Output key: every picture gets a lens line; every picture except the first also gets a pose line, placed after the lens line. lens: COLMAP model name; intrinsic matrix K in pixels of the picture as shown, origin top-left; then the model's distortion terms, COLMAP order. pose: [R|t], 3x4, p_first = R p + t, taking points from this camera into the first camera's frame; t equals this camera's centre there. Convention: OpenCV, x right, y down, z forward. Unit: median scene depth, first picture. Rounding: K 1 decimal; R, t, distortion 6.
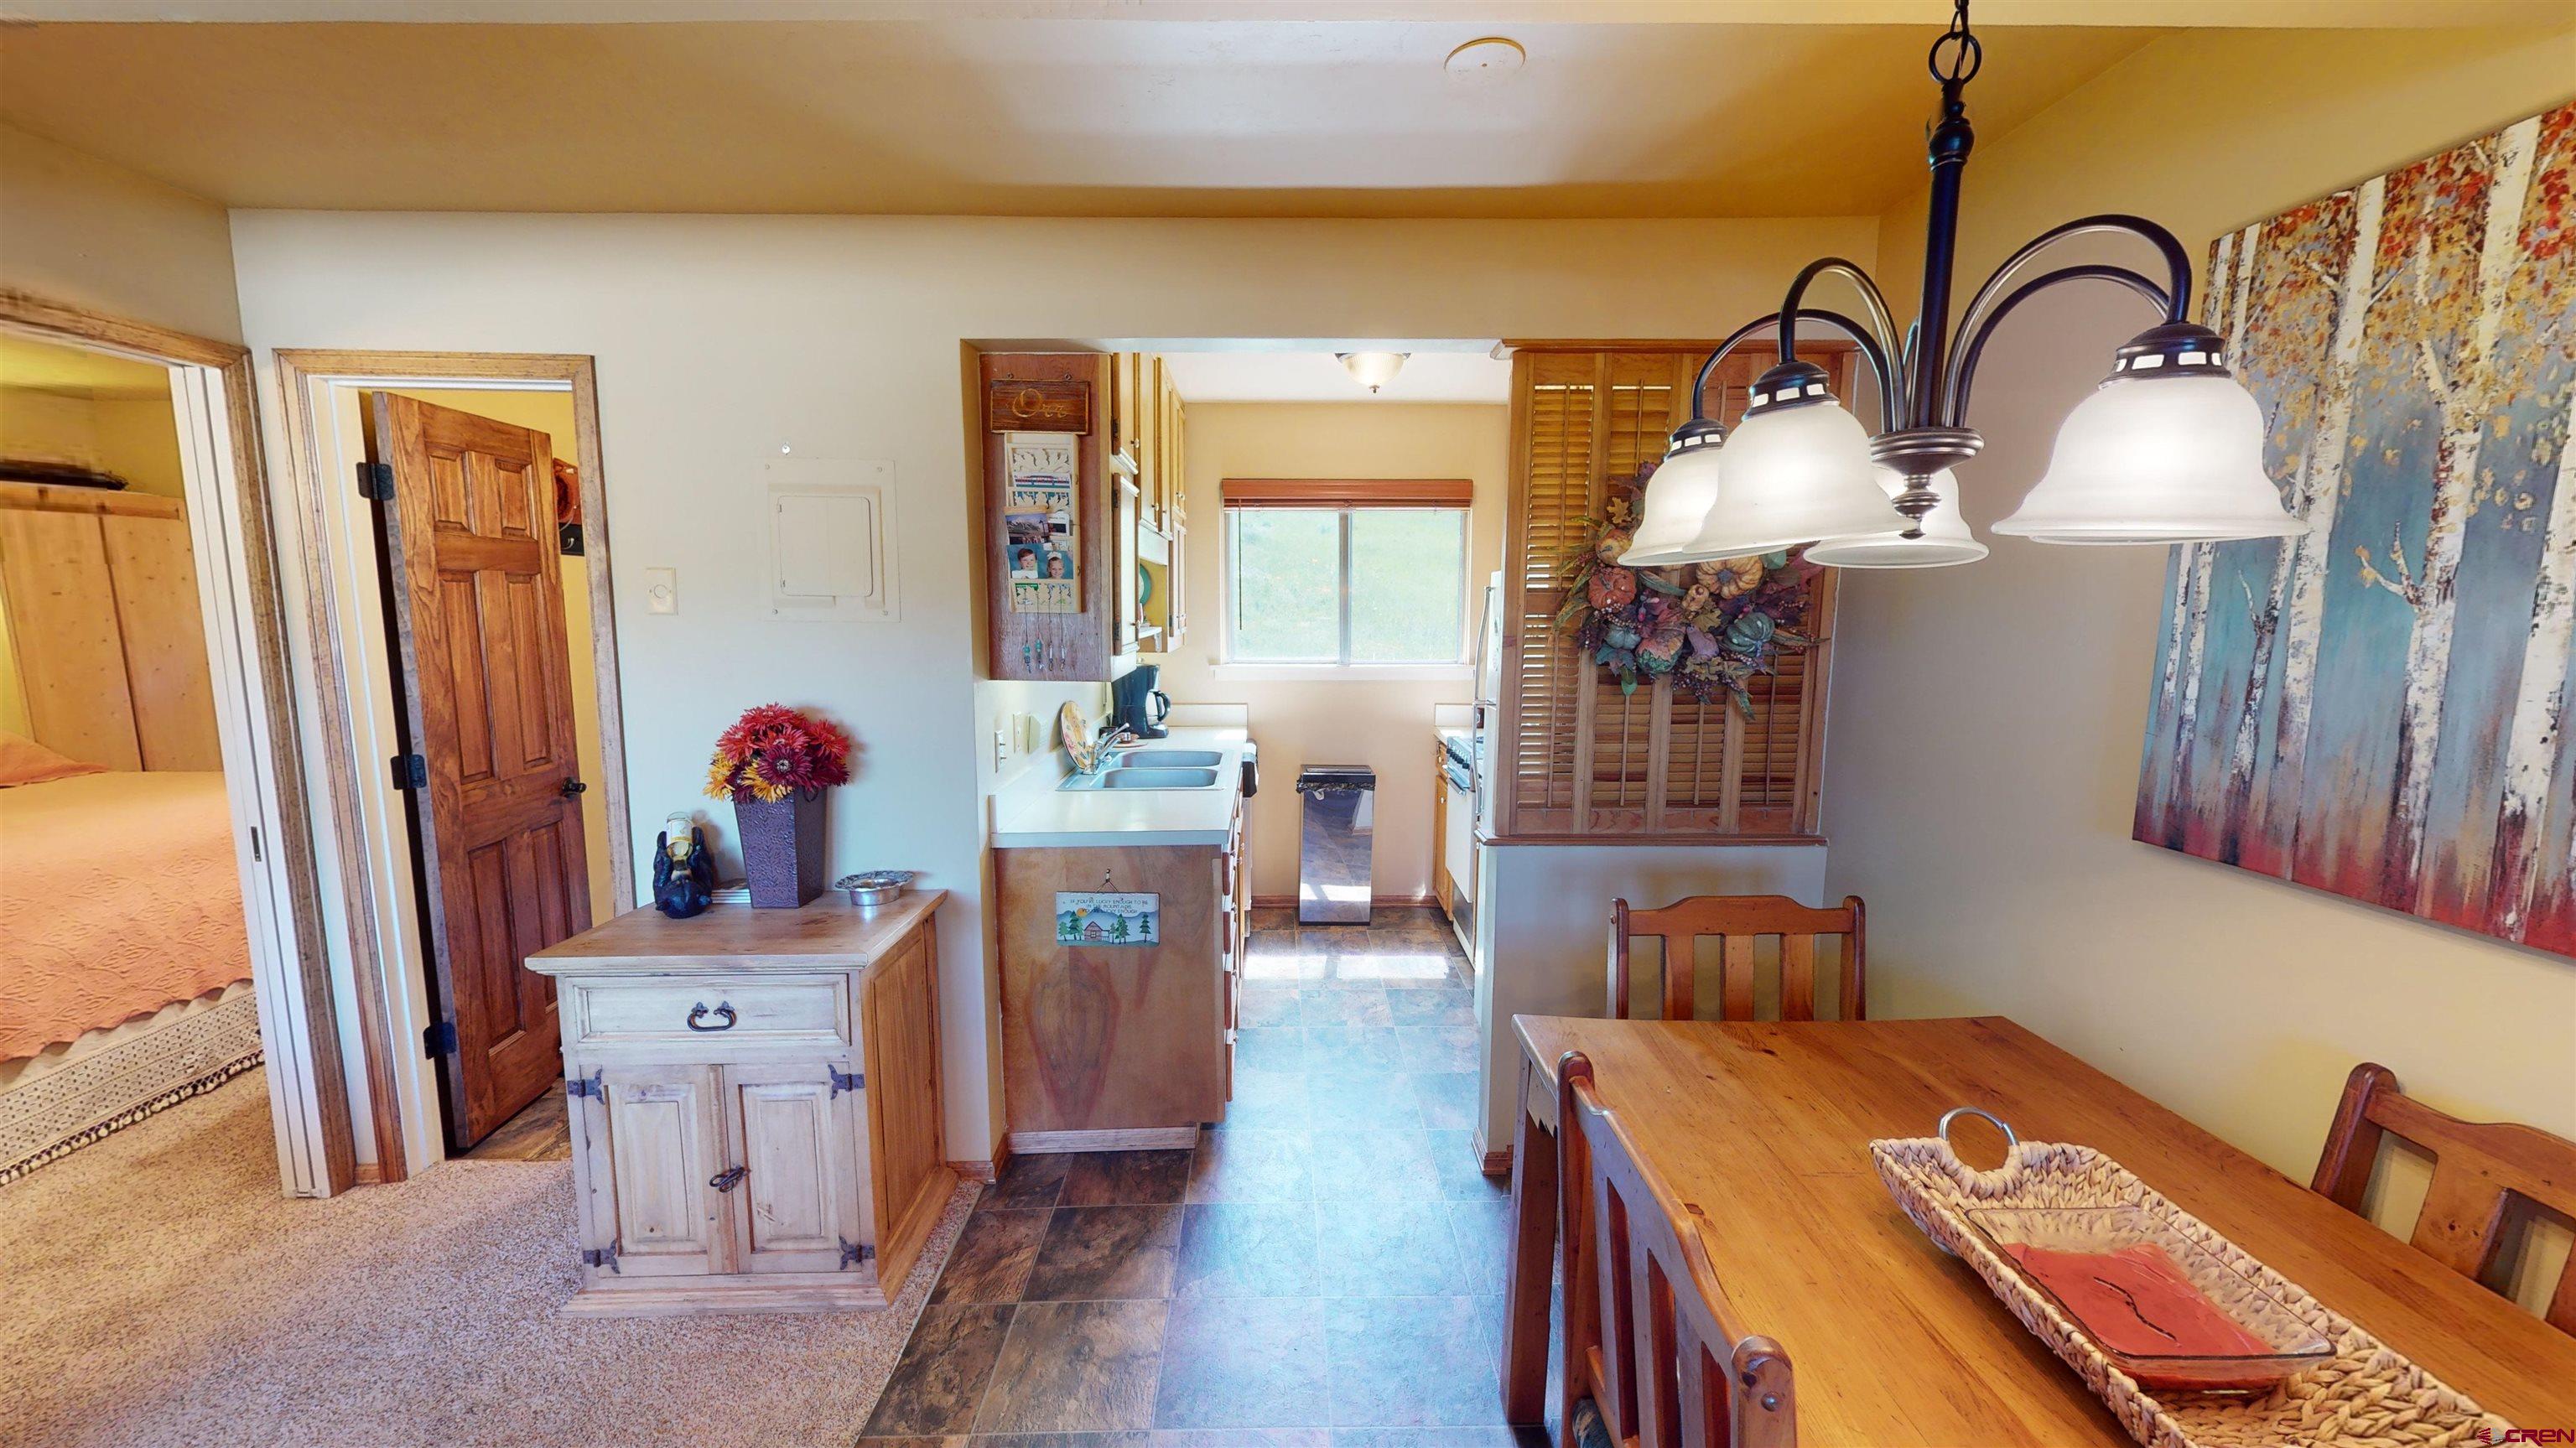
lens RADIAL K [[946.2, 0, 1289.7], [0, 946.2, 726.8], [0, 0, 1]] dist [0.000505, -0.000065]
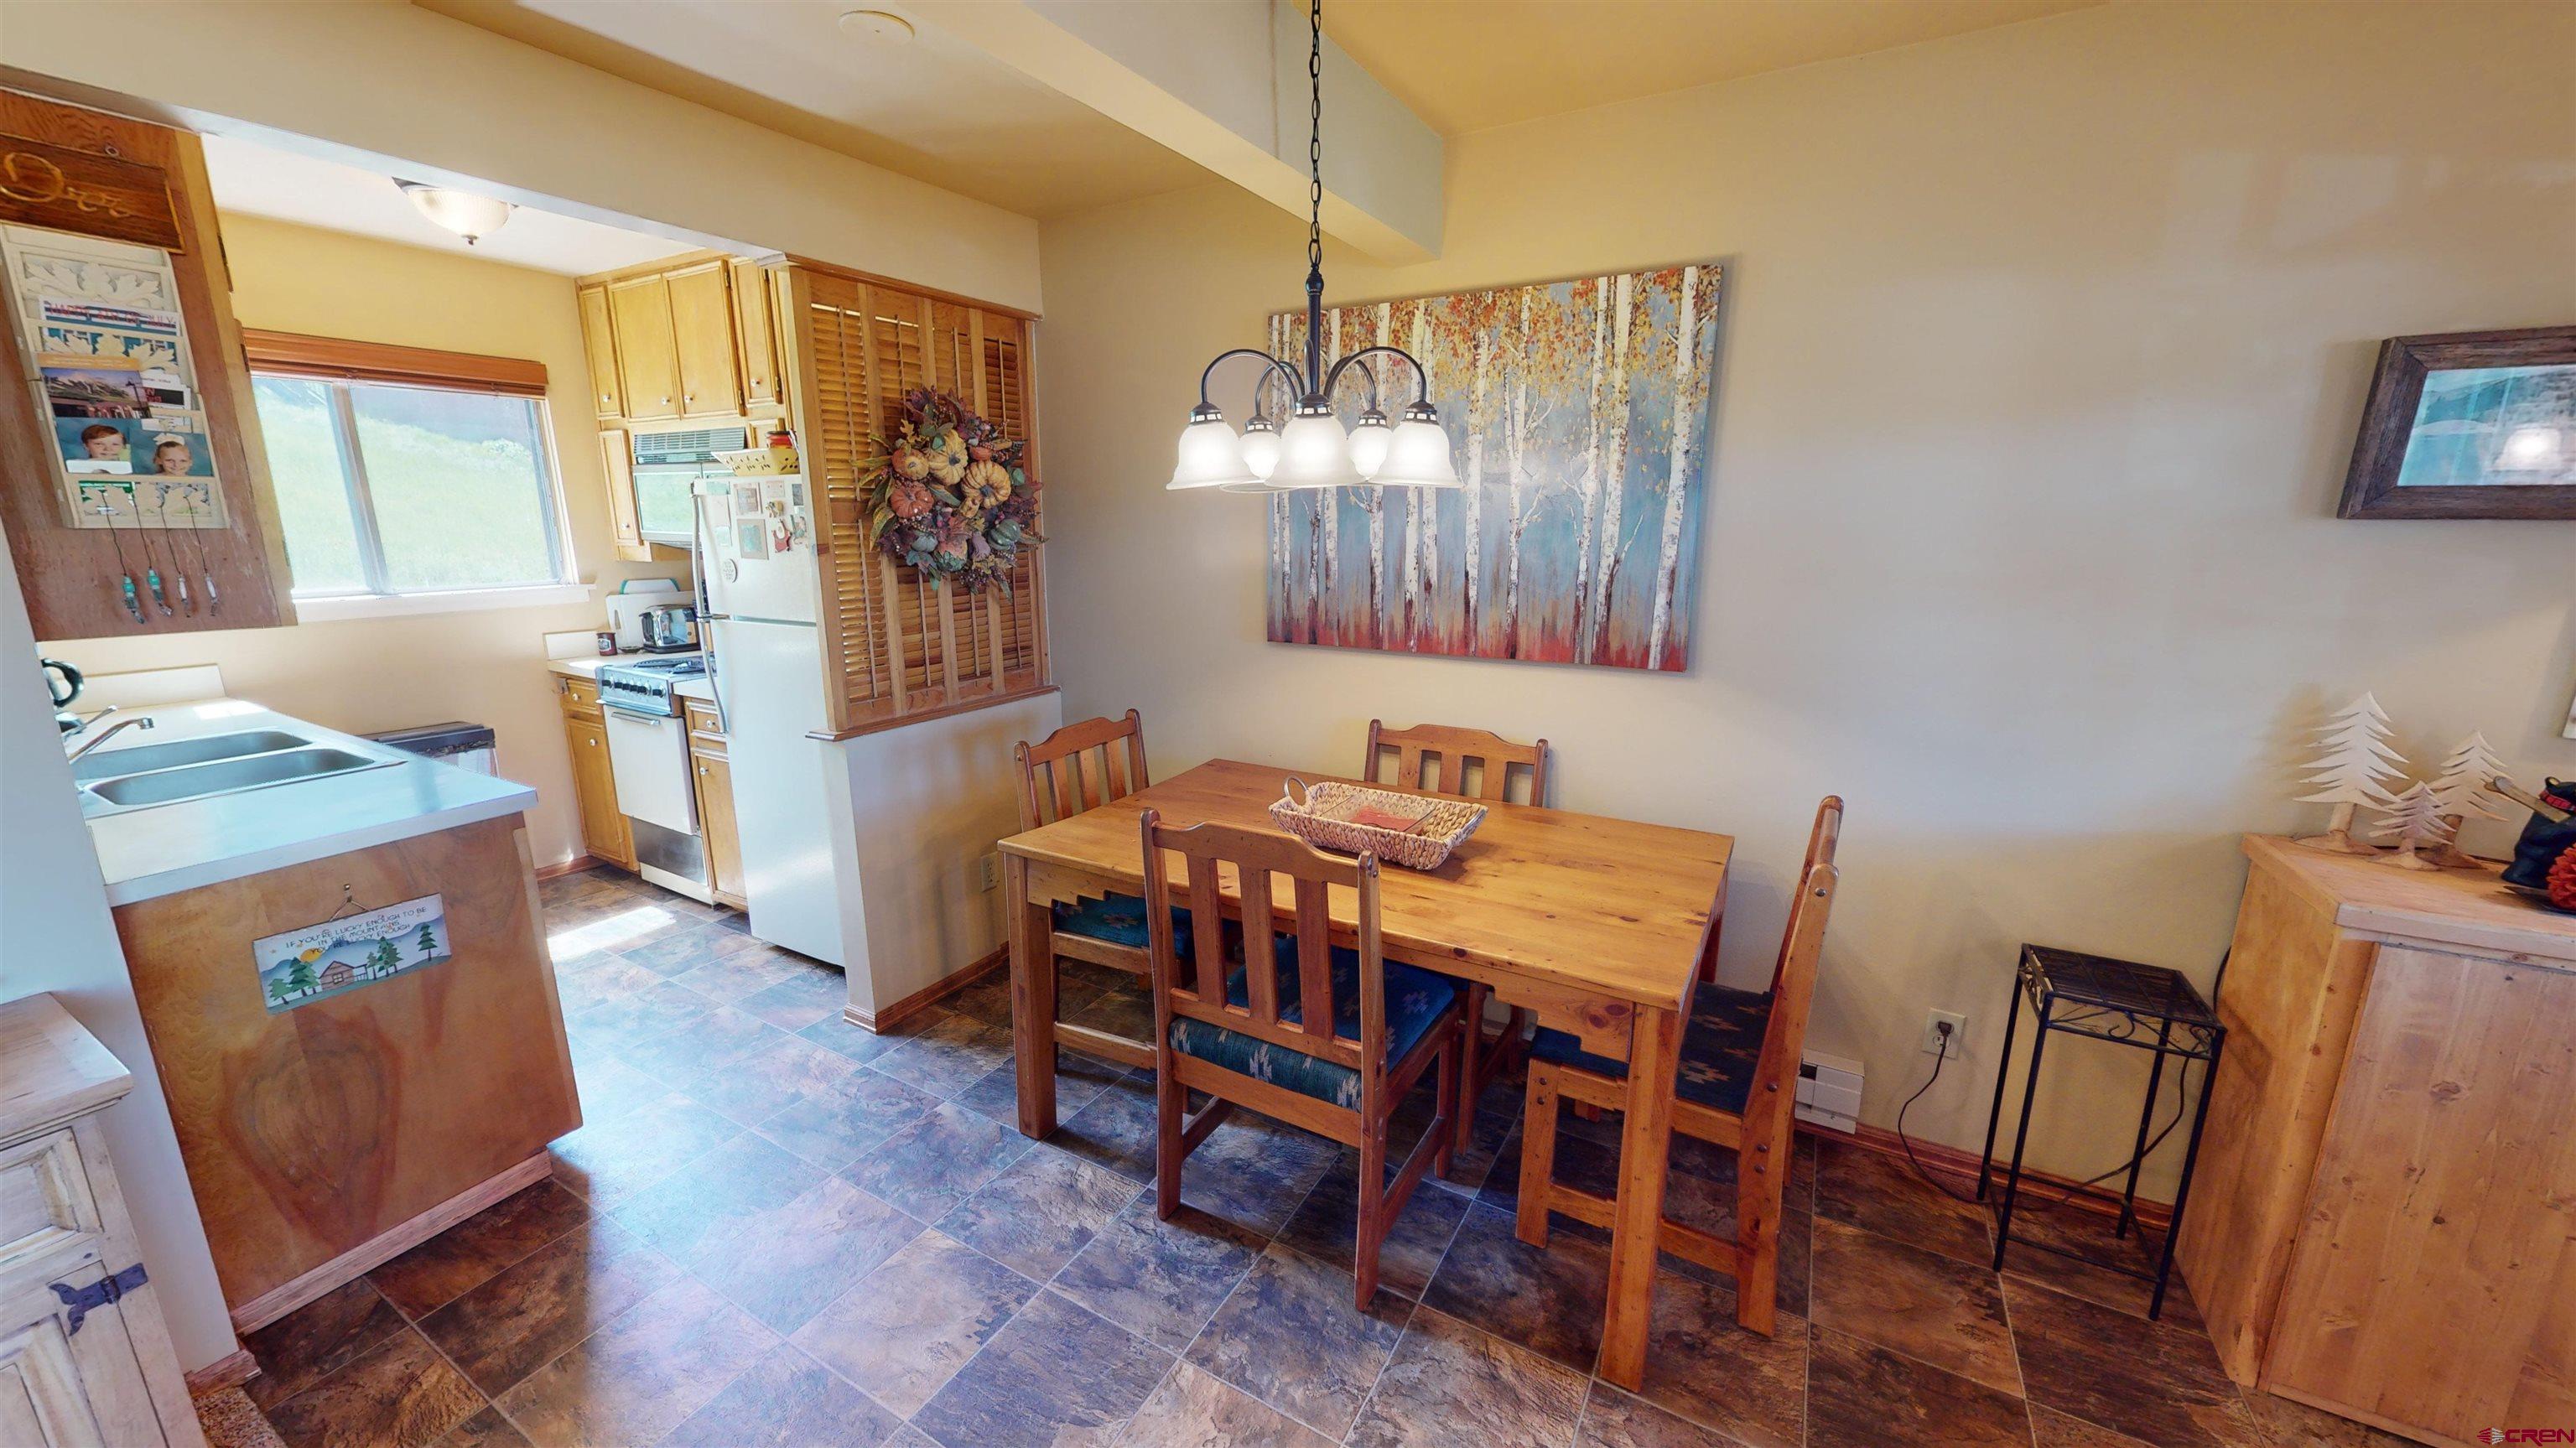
lens RADIAL K [[946.2, 0, 1289.7], [0, 946.2, 726.8], [0, 0, 1]] dist [0.000505, -0.000065]
pose [[0.508019, -0.191911, 0.839695, -0.449771], [0.111495, 0.981313, 0.156822, -0.002013], [-0.854099, 0.013954, 0.519923, -0.000950]]
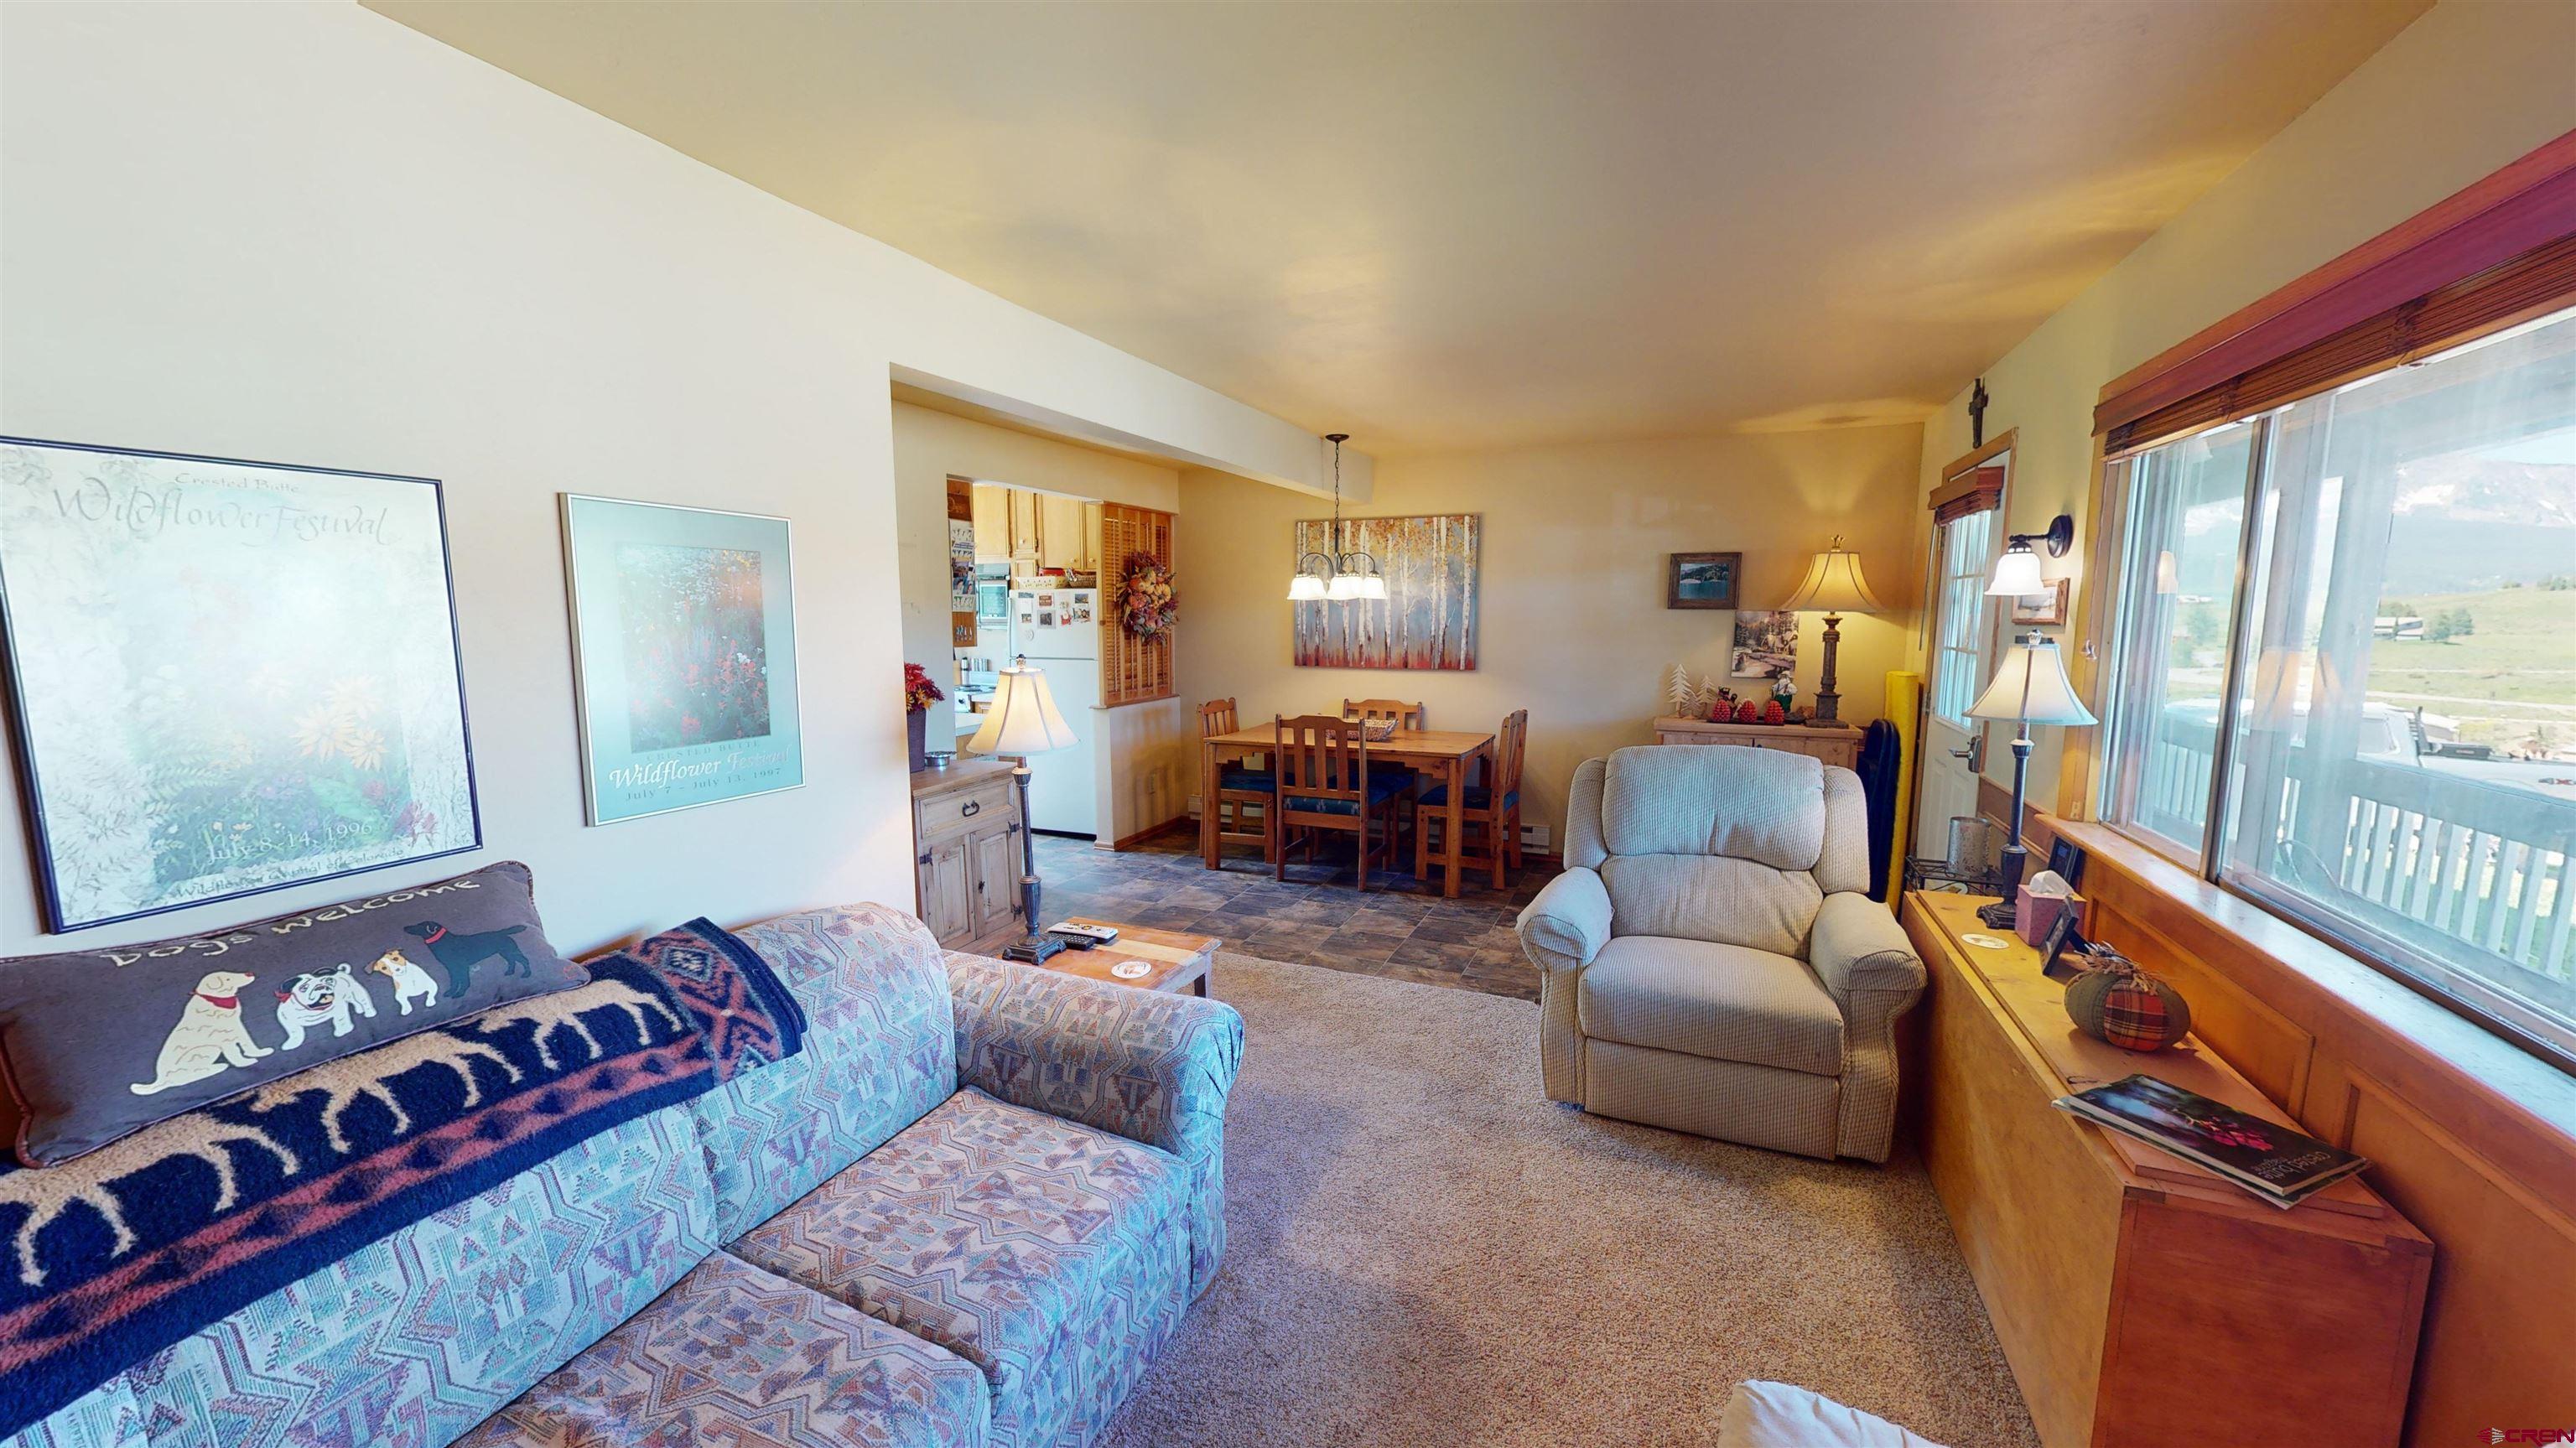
lens RADIAL K [[946.2, 0, 1289.7], [0, 946.2, 726.8], [0, 0, 1]] dist [0.000505, -0.000065]
pose [[0.406481, -0.115248, 0.906362, -1.841007], [0.117649, 0.990356, 0.073166, 0.052620], [-0.906053, 0.076892, 0.416120, -0.417980]]
